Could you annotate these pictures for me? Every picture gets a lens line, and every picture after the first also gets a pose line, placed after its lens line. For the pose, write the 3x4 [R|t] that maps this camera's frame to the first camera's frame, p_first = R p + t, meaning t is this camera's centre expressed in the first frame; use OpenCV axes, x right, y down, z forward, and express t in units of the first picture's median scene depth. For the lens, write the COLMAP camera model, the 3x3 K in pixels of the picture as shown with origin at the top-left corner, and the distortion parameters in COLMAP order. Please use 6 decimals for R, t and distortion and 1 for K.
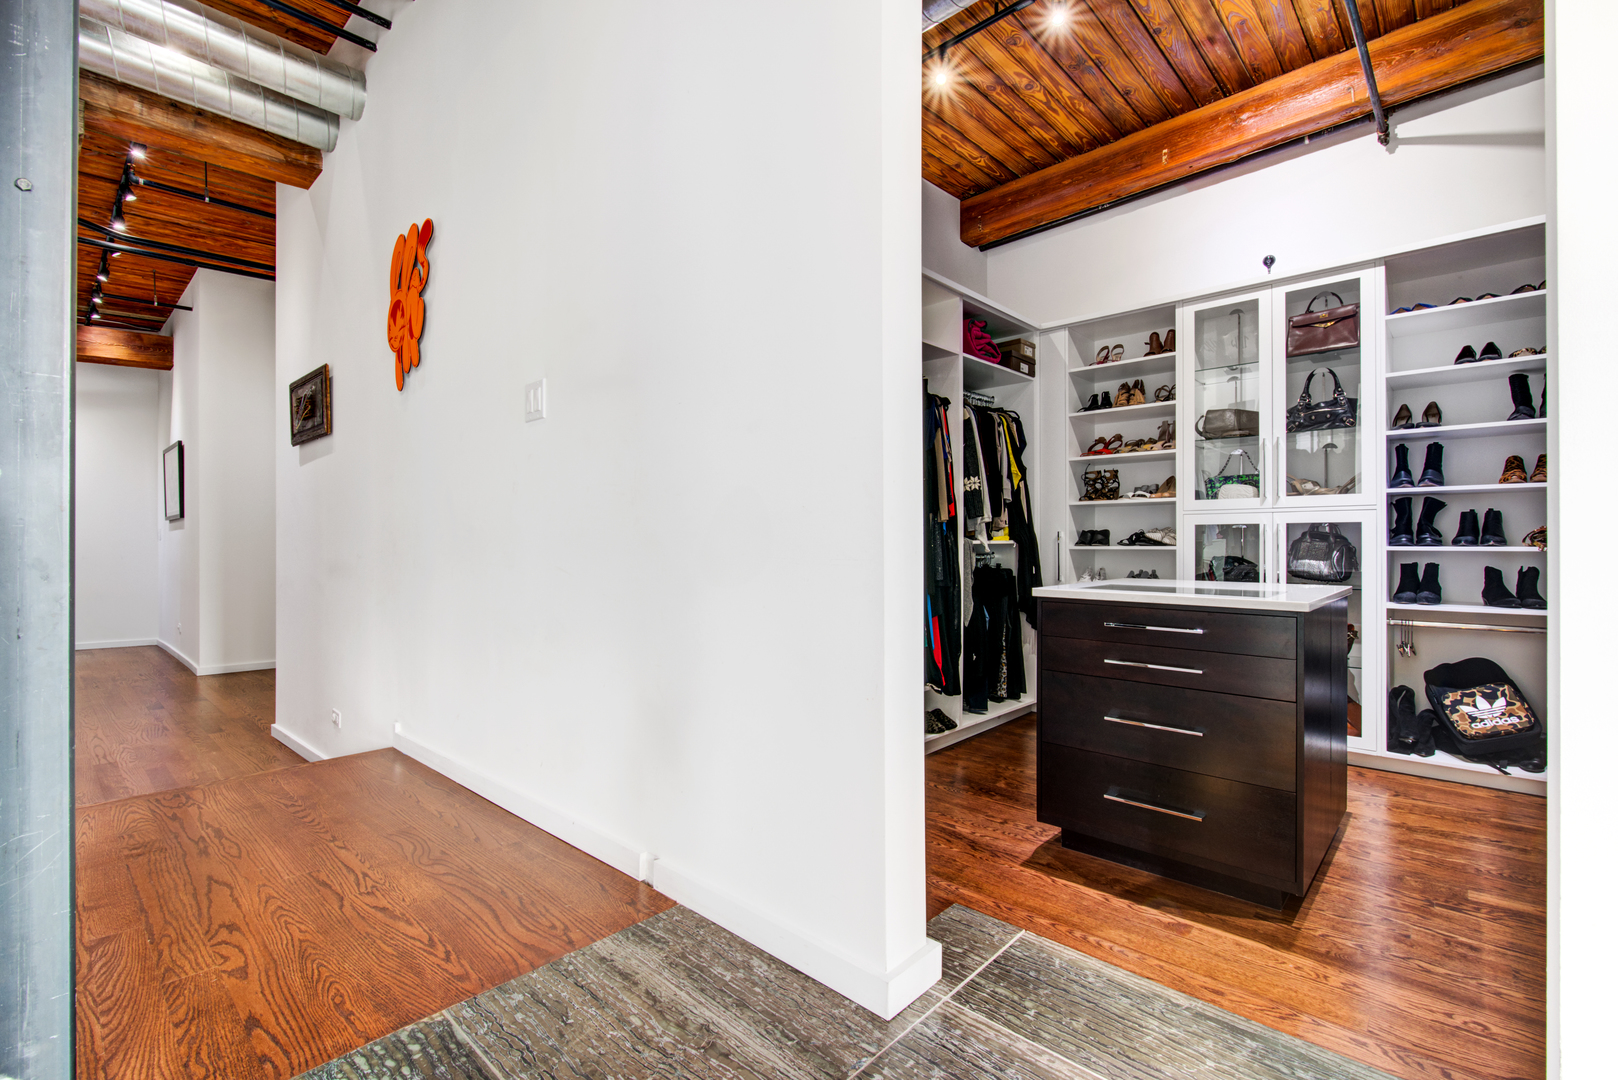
lens RADIAL K [[719.0, 0, 809.0], [0, 719.0, 540.0], [0, 0, 1]] dist [0.008535, -0.000475]
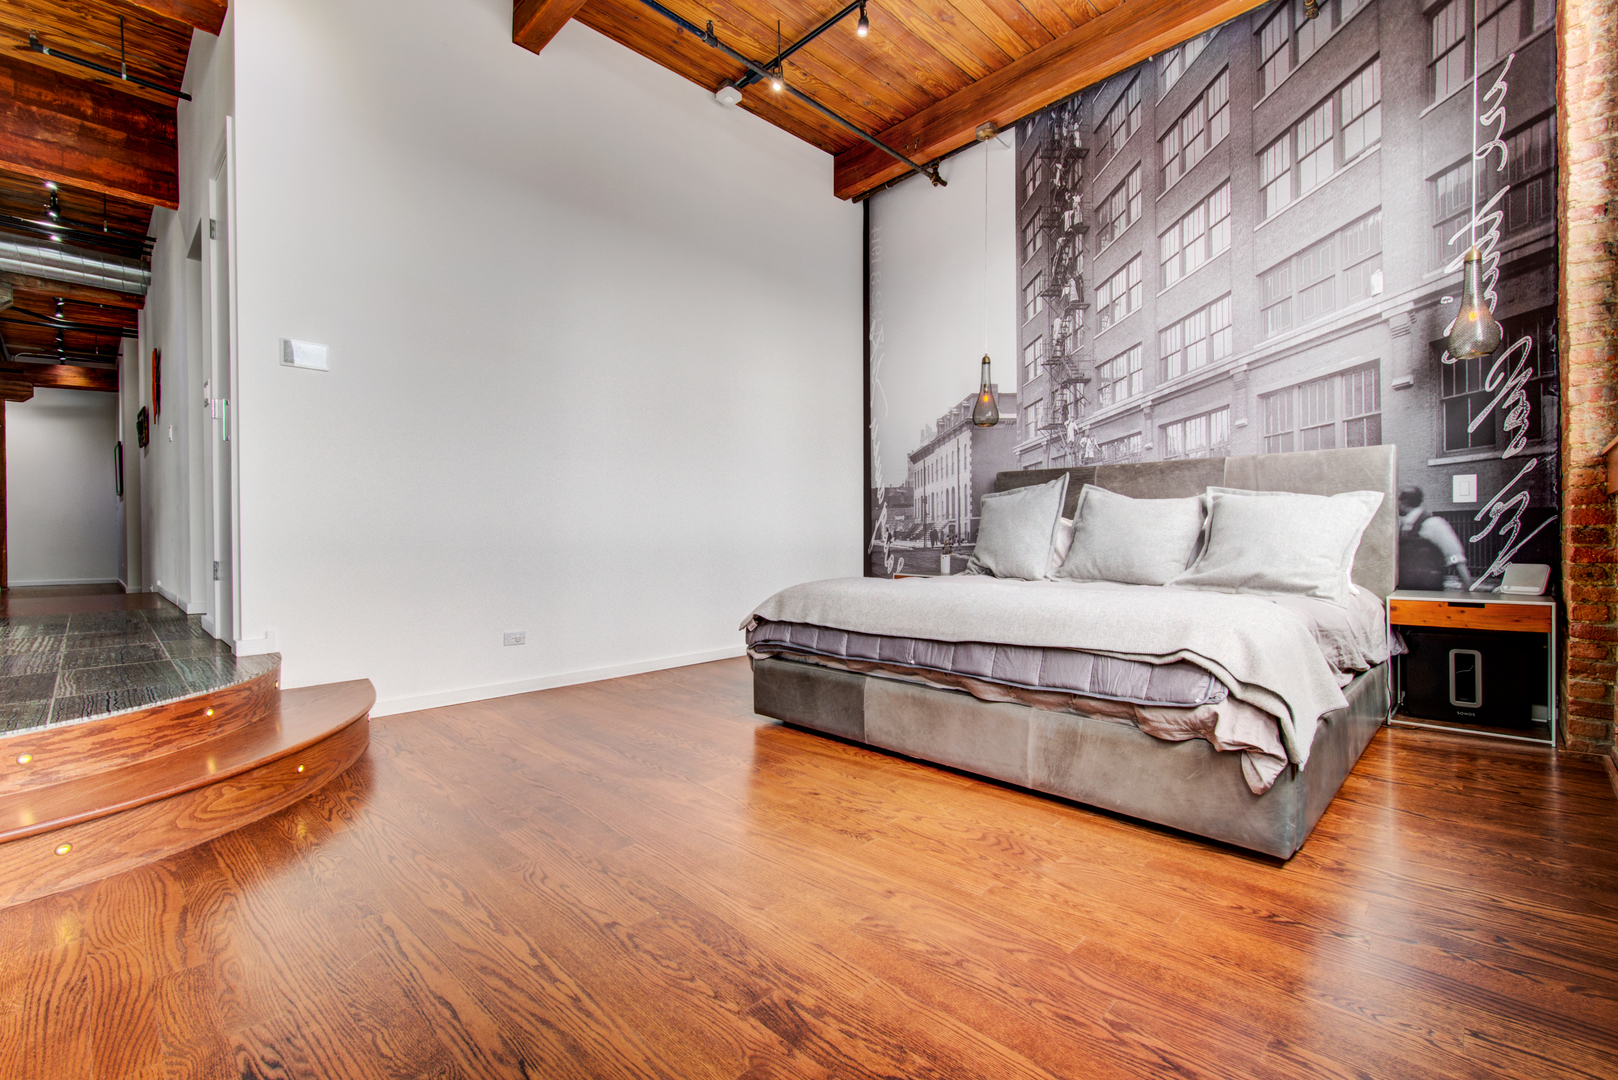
lens RADIAL K [[719.0, 0, 809.0], [0, 719.0, 540.0], [0, 0, 1]] dist [0.008535, -0.000475]
pose [[0.999550, -0.003120, -0.029837, 0.691425], [0.003714, 0.999795, 0.019880, 0.050328], [0.029769, -0.019982, 0.999357, -0.531147]]
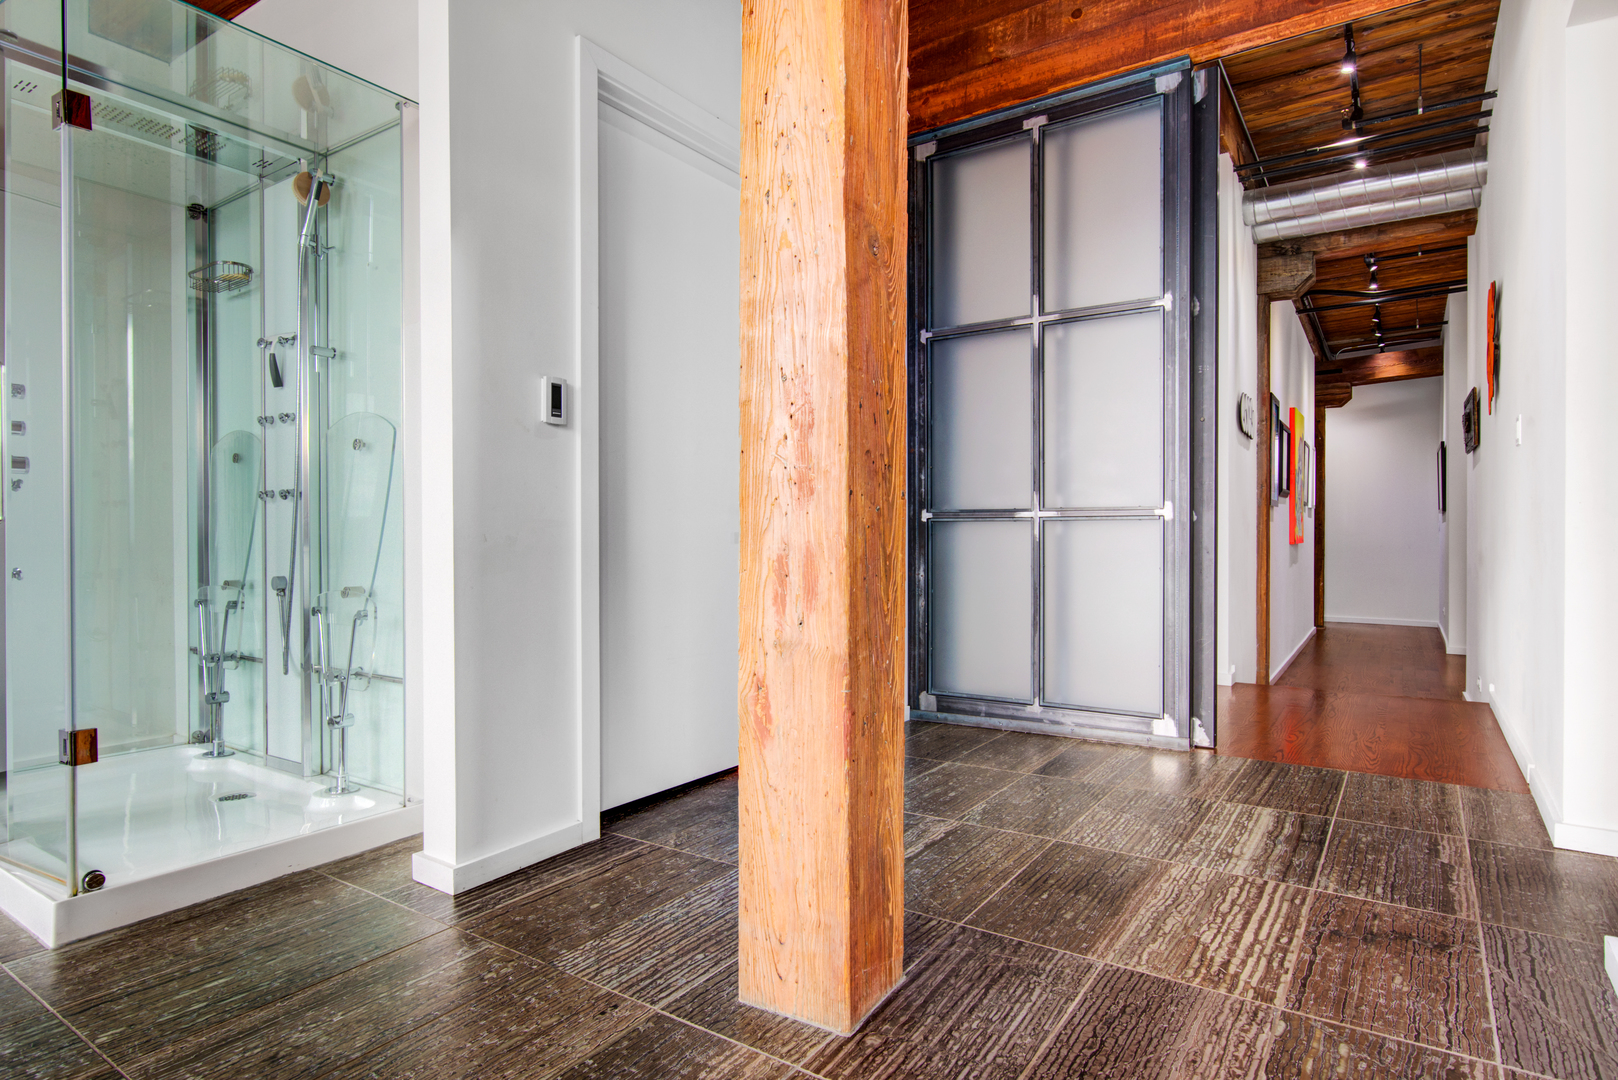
lens RADIAL K [[869.7, 0, 809.0], [0, 869.7, 540.0], [0, 0, 1]] dist [0.000075, -0.000363]
pose [[0.145656, 0.005992, -0.989317, 0.350928], [0.012916, 0.999885, 0.007958, -0.009165], [0.989251, -0.013937, 0.145562, -0.178517]]
